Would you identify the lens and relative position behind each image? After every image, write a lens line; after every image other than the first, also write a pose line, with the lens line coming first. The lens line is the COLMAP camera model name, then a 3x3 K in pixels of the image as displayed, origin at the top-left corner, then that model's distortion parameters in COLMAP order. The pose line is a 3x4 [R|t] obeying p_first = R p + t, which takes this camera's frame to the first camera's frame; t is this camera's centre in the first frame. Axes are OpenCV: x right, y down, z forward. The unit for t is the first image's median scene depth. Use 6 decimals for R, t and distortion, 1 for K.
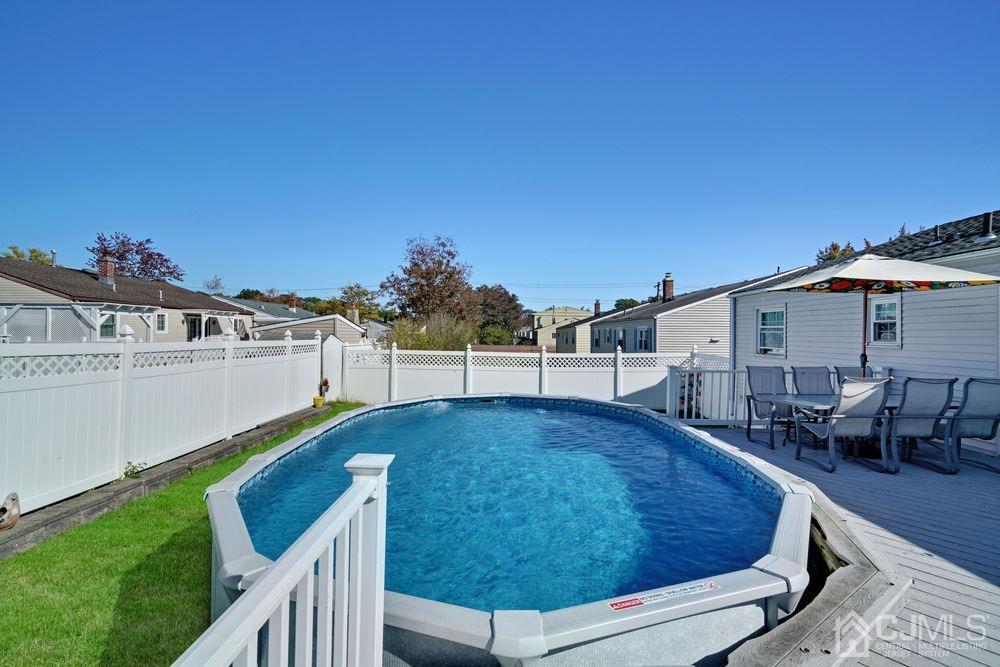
lens RADIAL K [[448.1, 0, 499.7], [0, 448.1, 336.4], [0, 0, 1]] dist [-0.001304, 0.000098]
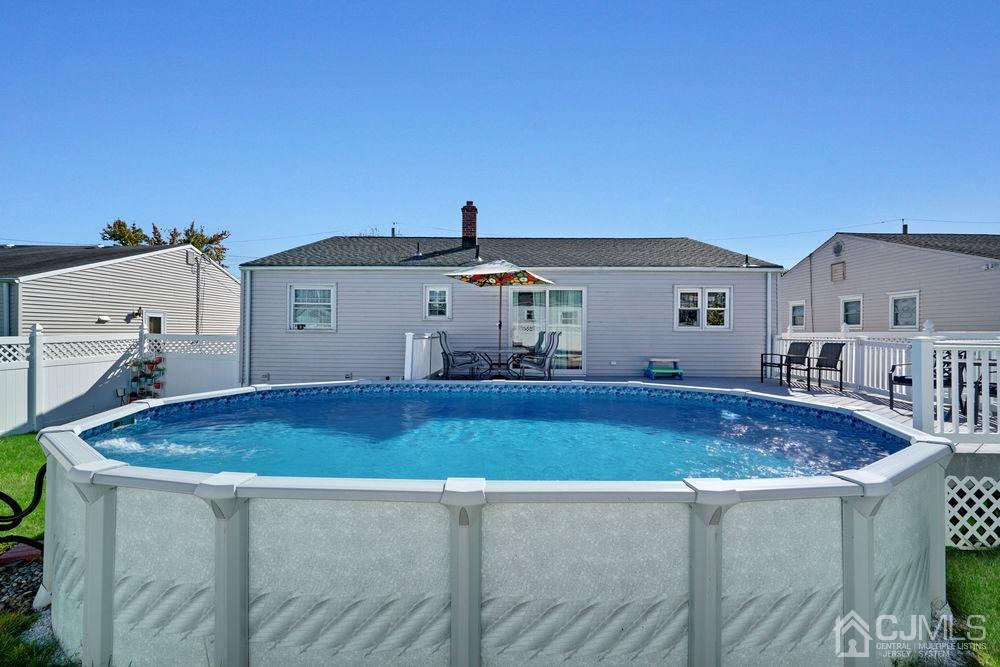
lens RADIAL K [[448.1, 0, 498.3], [0, 448.1, 329.6], [0, 0, 1]] dist [-0.001304, 0.000098]
pose [[0.042387, -0.004559, 0.999091, -0.387883], [-0.005132, 0.999975, 0.004781, 0.029557], [-0.999088, -0.005330, 0.042362, 0.449983]]
